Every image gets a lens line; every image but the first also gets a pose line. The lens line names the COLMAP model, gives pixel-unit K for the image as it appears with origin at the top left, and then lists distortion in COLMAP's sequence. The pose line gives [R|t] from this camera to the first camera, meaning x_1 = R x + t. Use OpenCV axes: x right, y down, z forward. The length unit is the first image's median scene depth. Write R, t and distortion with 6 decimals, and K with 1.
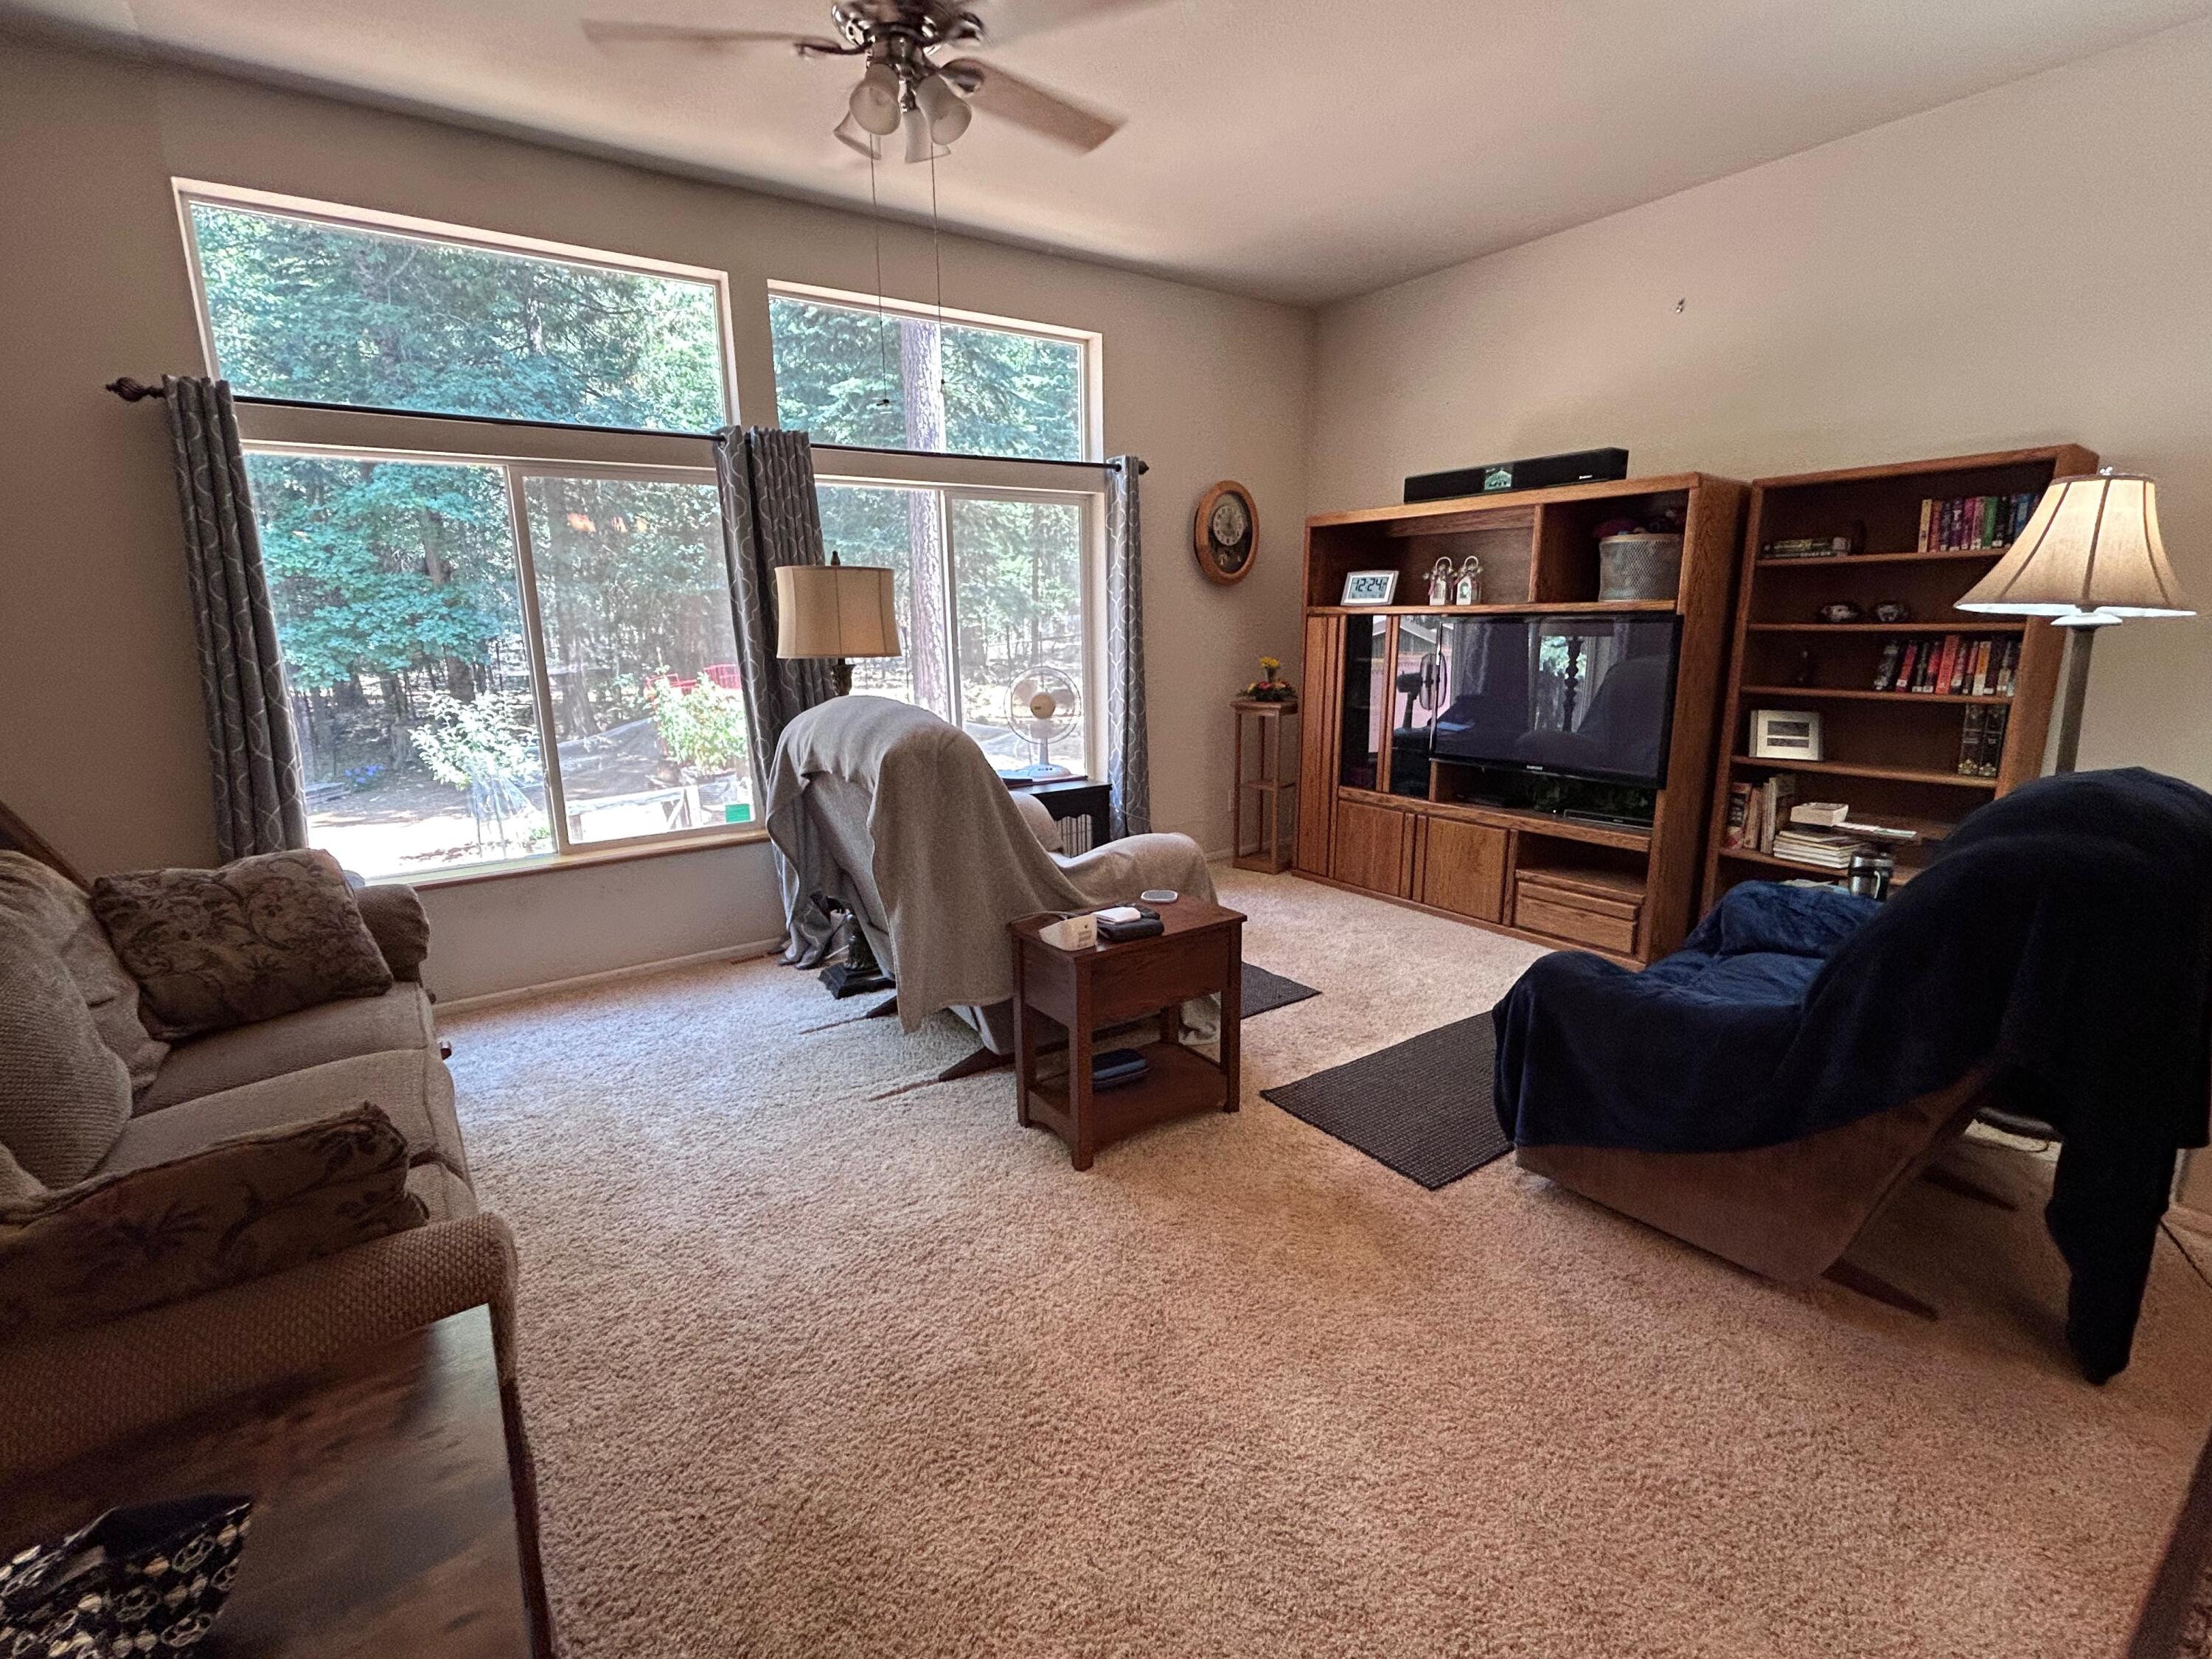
lens RADIAL K [[1002.9, 0, 1108.0], [0, 1002.9, 824.9], [0, 0, 1]] dist [-0.011813, 0.007477]
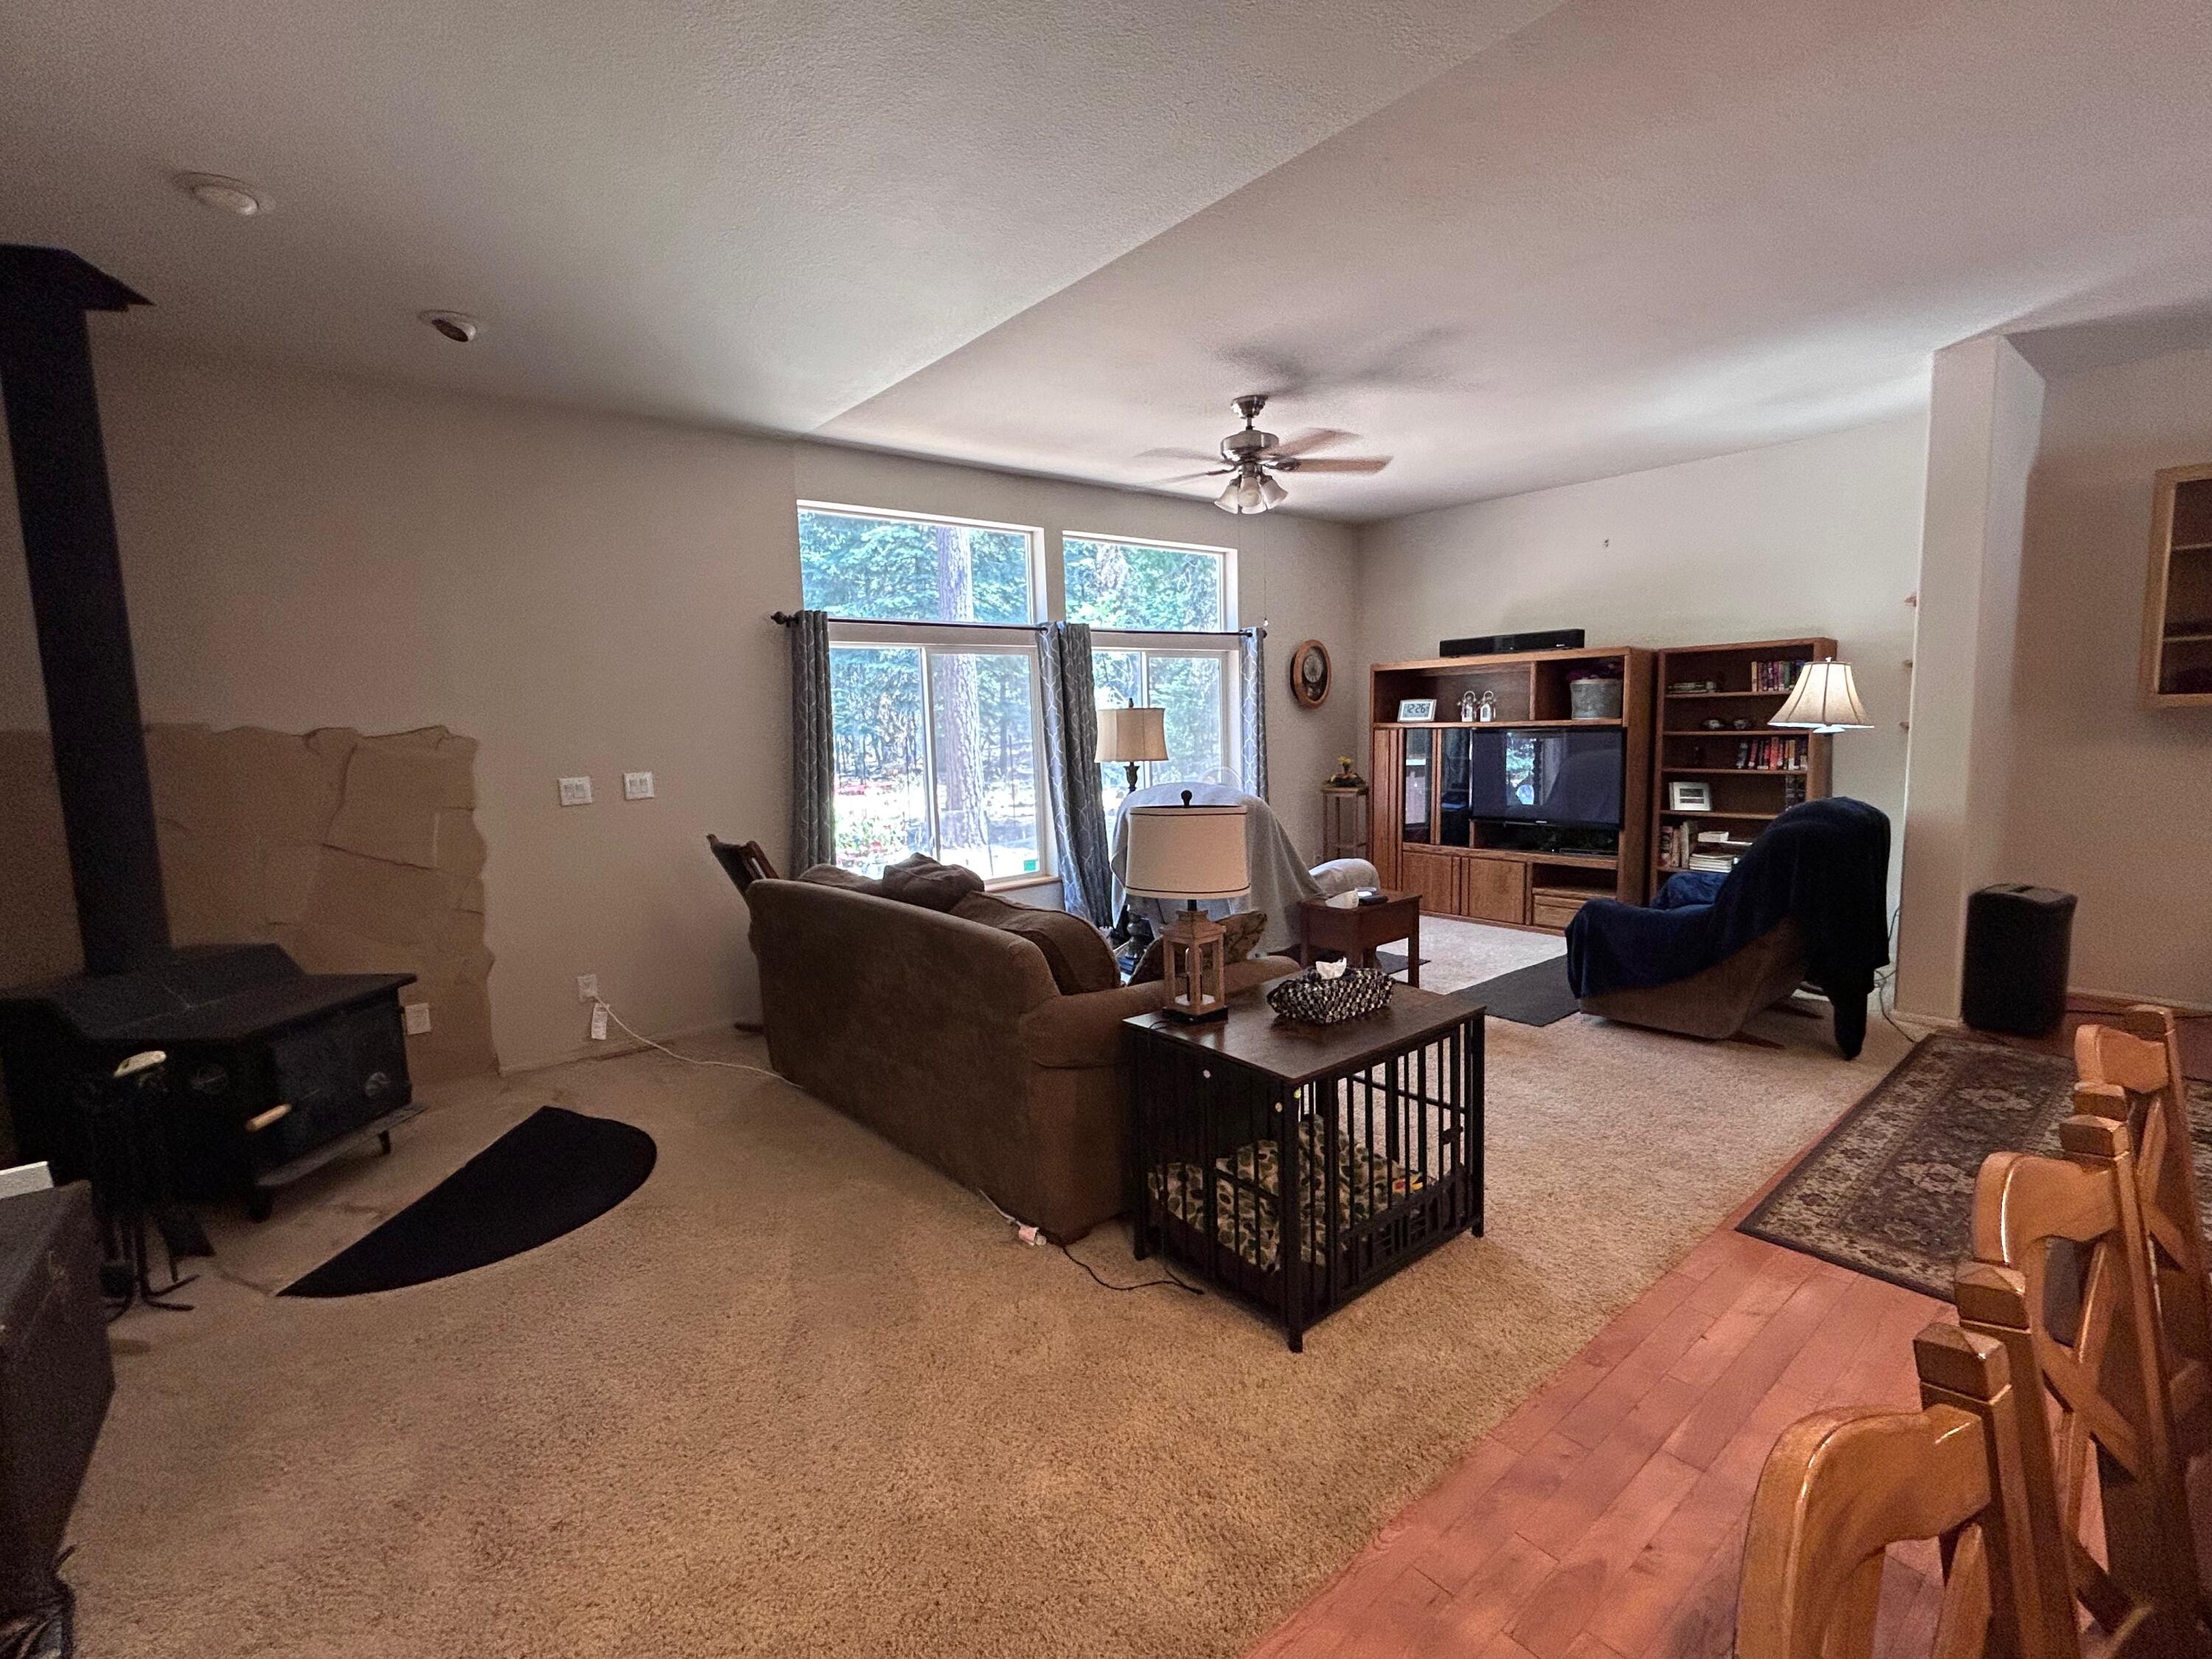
lens RADIAL K [[1002.9, 0, 1106.0], [0, 1002.9, 821.9], [0, 0, 1]] dist [-0.011813, 0.007477]
pose [[0.996984, -0.023215, 0.074048, -0.396579], [0.030888, 0.994074, -0.104223, 0.090593], [-0.071189, 0.106196, 0.991794, -0.551500]]
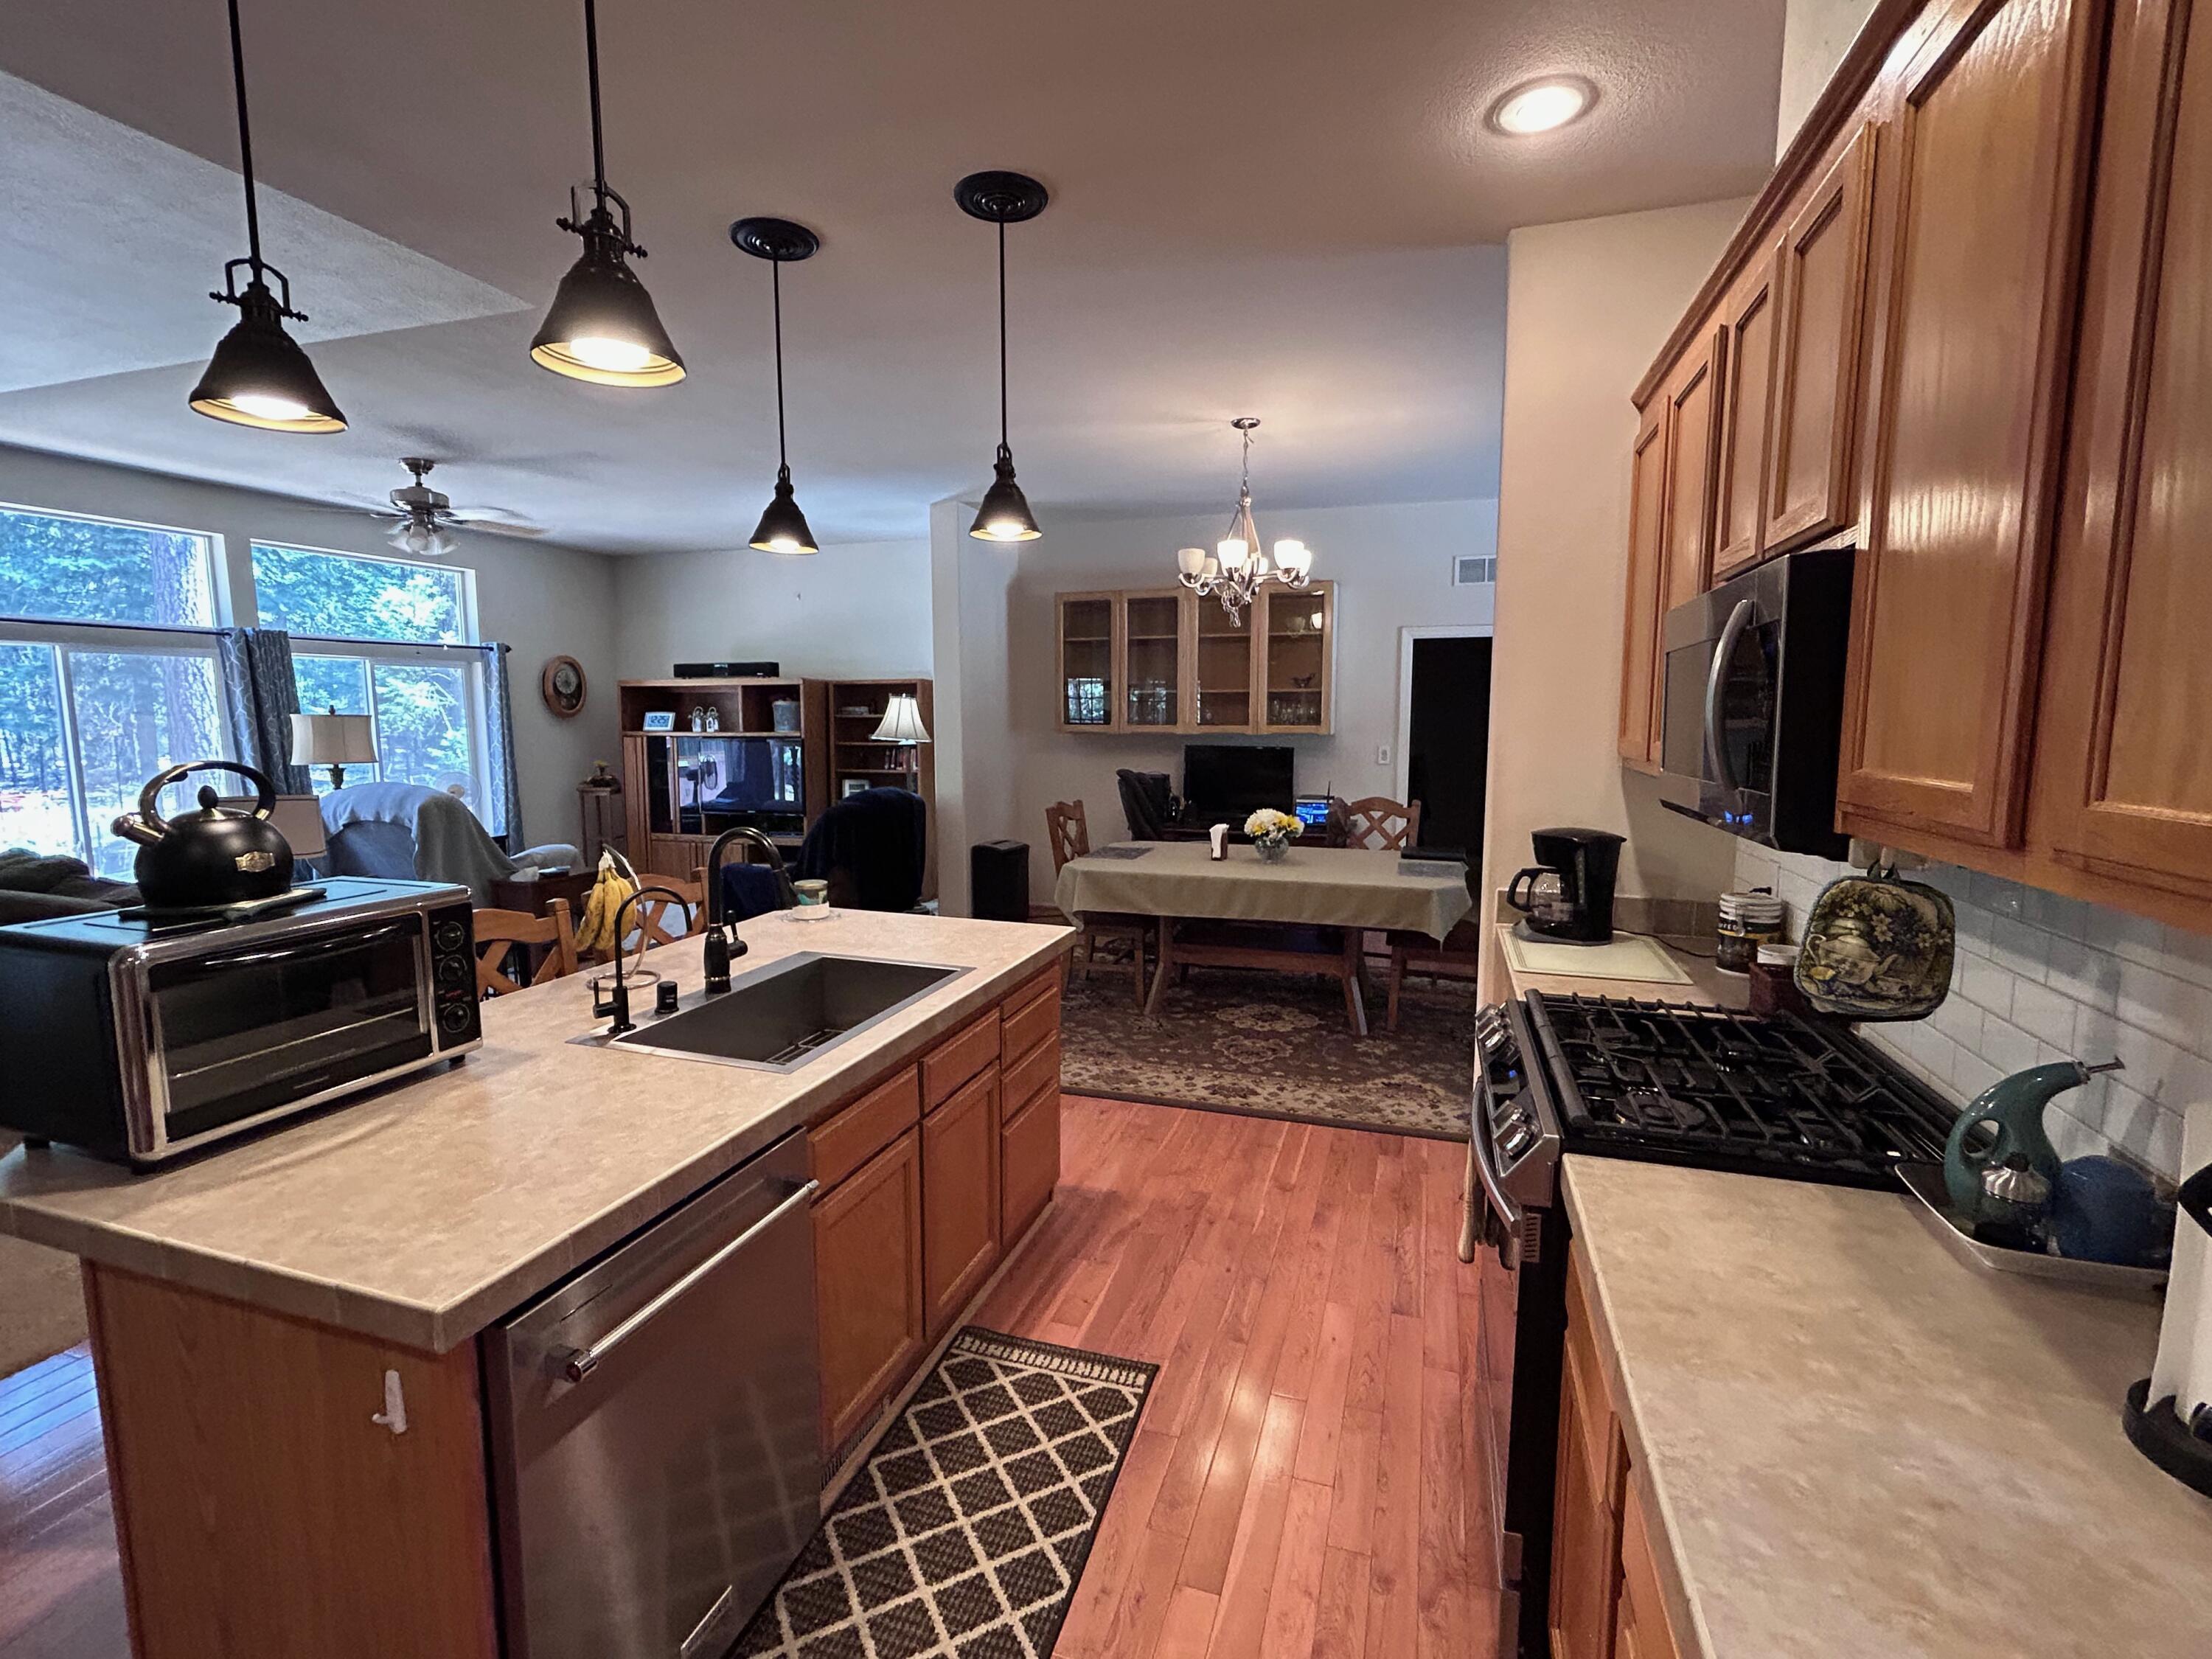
lens RADIAL K [[1002.9, 0, 1112.3], [0, 1002.9, 825.9], [0, 0, 1]] dist [-0.011813, 0.007477]
pose [[0.797915, -0.055750, 0.600187, -0.218066], [0.115561, 0.991392, -0.061544, 0.187434], [-0.591589, 0.118465, 0.797489, -1.086833]]
